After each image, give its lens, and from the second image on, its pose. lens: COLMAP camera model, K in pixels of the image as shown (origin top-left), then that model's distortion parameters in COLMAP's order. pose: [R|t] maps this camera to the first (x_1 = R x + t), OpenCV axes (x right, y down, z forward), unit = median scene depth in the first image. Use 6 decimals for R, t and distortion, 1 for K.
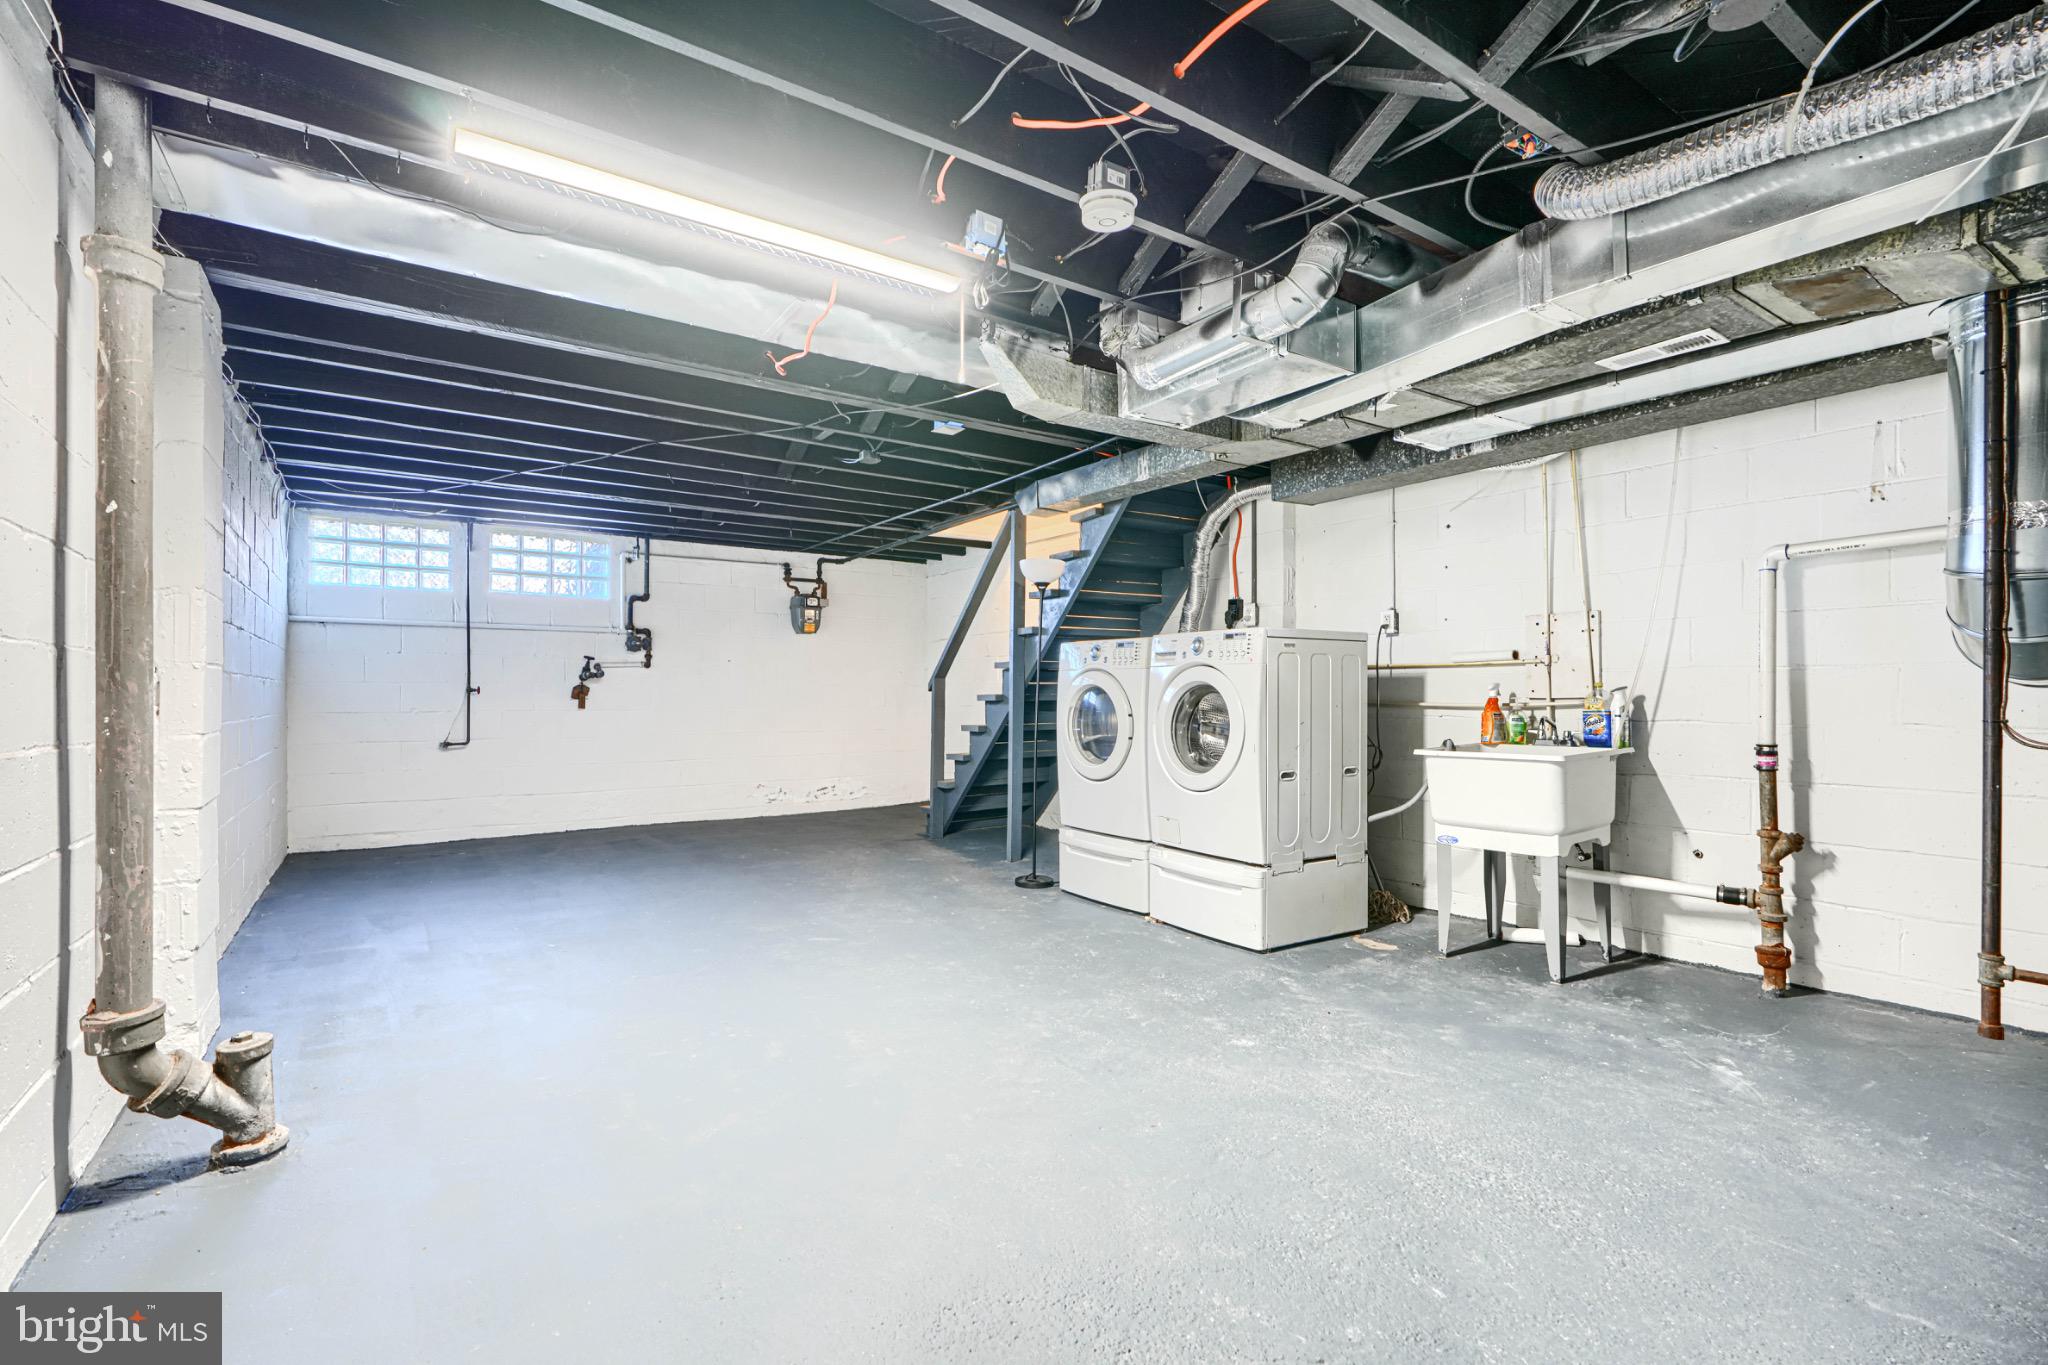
lens RADIAL K [[938.0, 0, 1027.0], [0, 938.0, 686.1], [0, 0, 1]] dist [-0.000957, 0.000632]
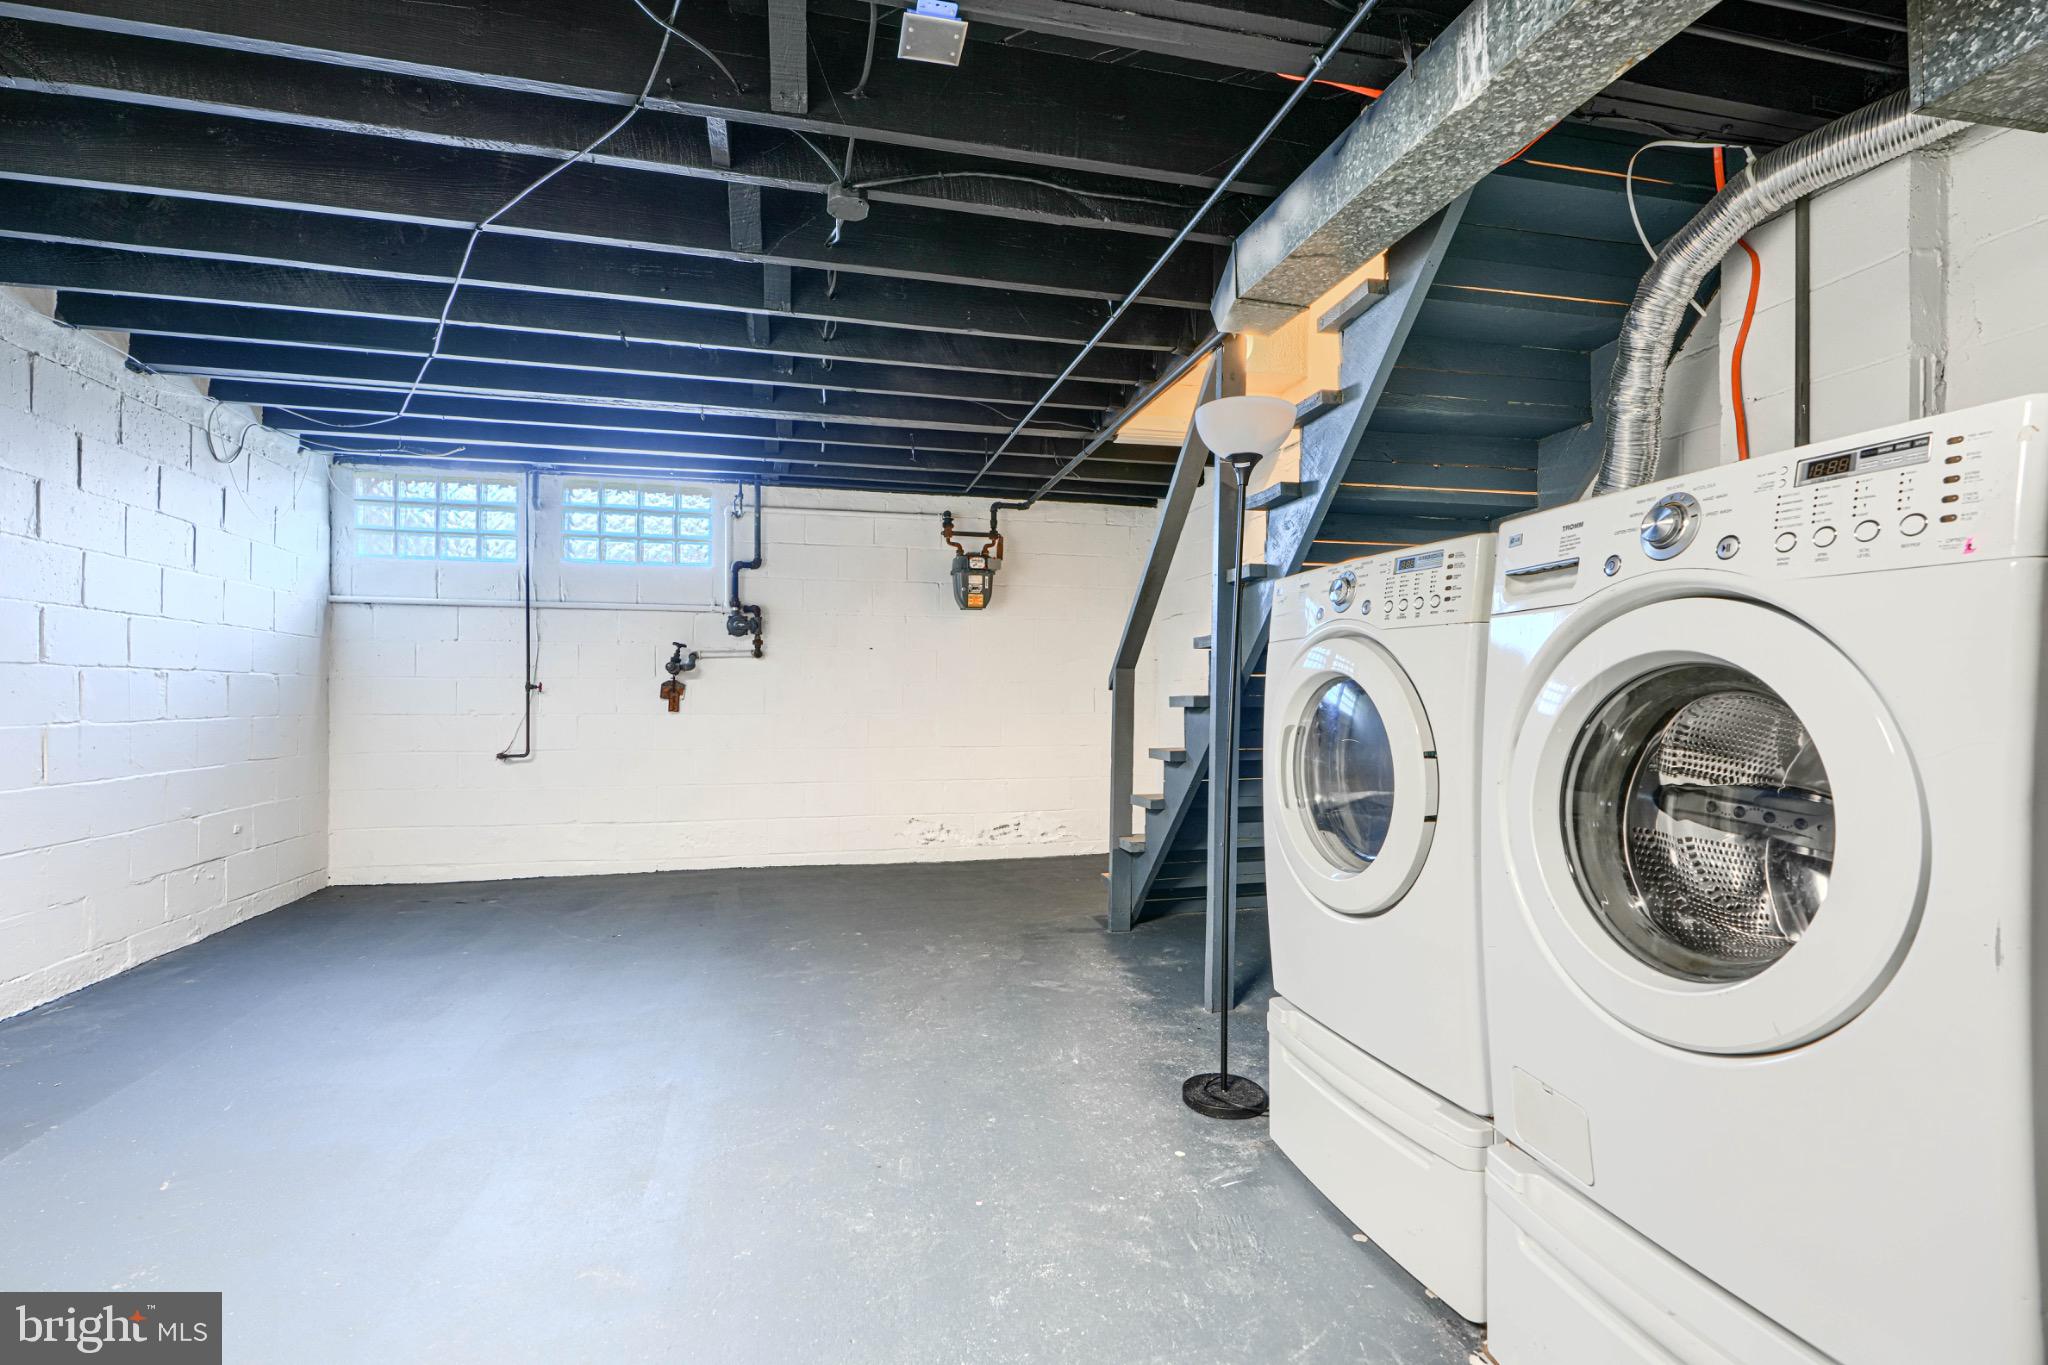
lens RADIAL K [[938.0, 0, 1013.5], [0, 938.0, 690.2], [0, 0, 1]] dist [-0.000957, 0.000632]
pose [[0.930815, 0.002835, -0.365481, 0.064056], [-0.001670, 0.999992, 0.003504, 0.003550], [0.365488, -0.002651, 0.930812, 0.417918]]
